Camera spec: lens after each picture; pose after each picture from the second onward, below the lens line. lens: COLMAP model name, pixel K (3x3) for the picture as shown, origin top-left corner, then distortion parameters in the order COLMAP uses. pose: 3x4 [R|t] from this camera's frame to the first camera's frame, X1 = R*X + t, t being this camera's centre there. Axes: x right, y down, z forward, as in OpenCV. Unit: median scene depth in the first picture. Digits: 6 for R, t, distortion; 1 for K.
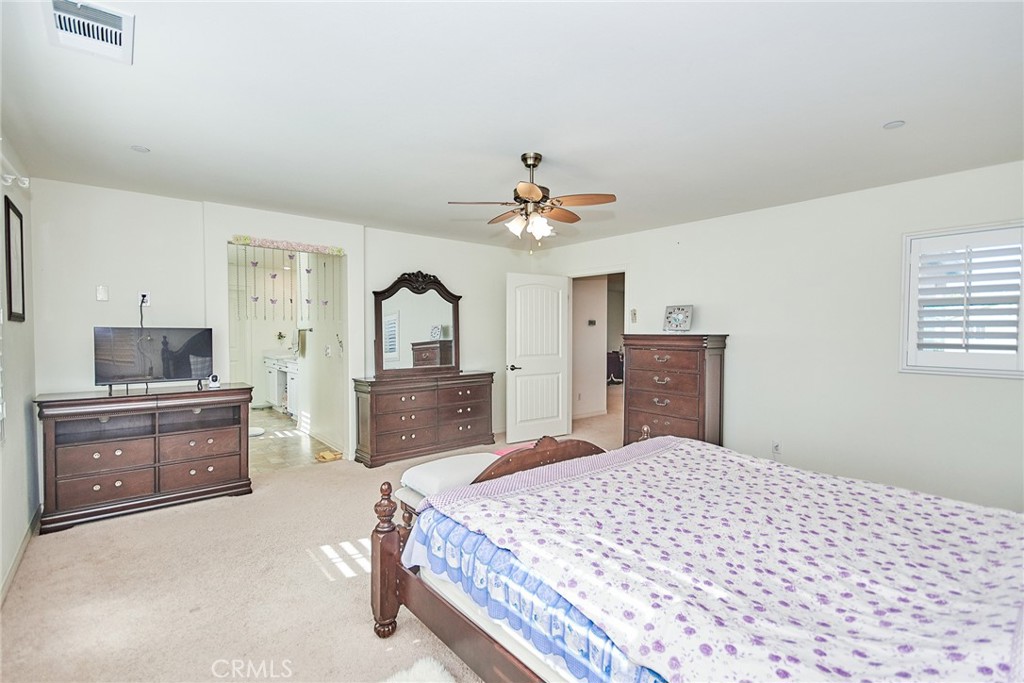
lens RADIAL K [[474.4, 0, 512.0], [0, 474.4, 341.5], [0, 0, 1]] dist [-0.002115, -0.000036]
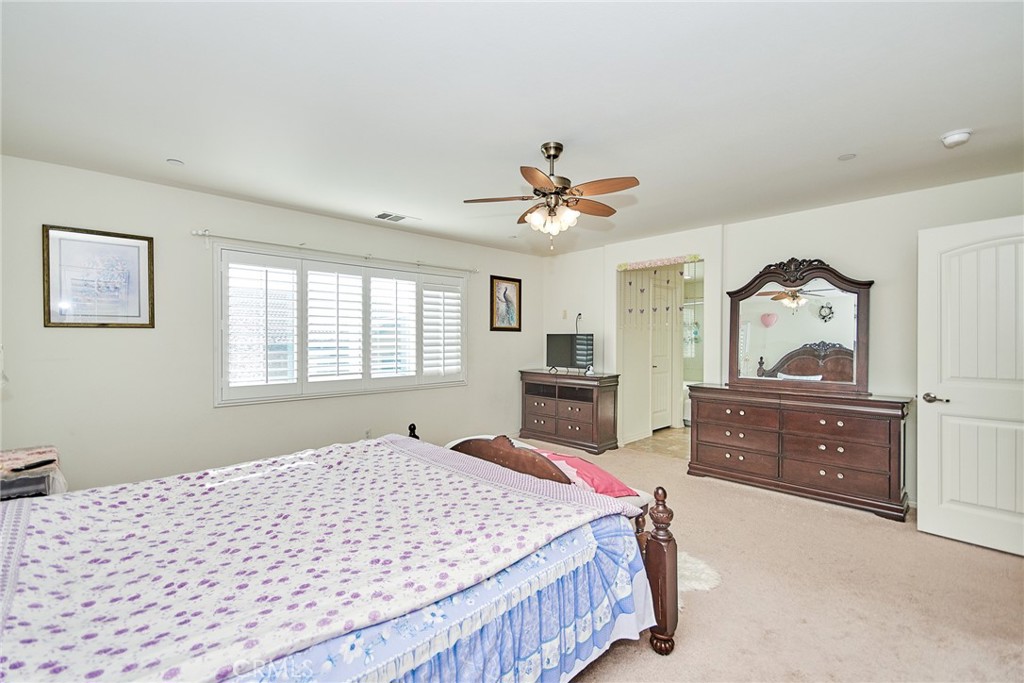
lens RADIAL K [[450.5, 0, 512.0], [0, 450.5, 341.5], [0, 0, 1]] dist [0.010446, -0.000088]
pose [[0.060363, 0.005752, -0.998160, 0.572079], [-0.019663, 0.999796, 0.004572, -0.004717], [0.997983, 0.019351, 0.060464, 0.536872]]
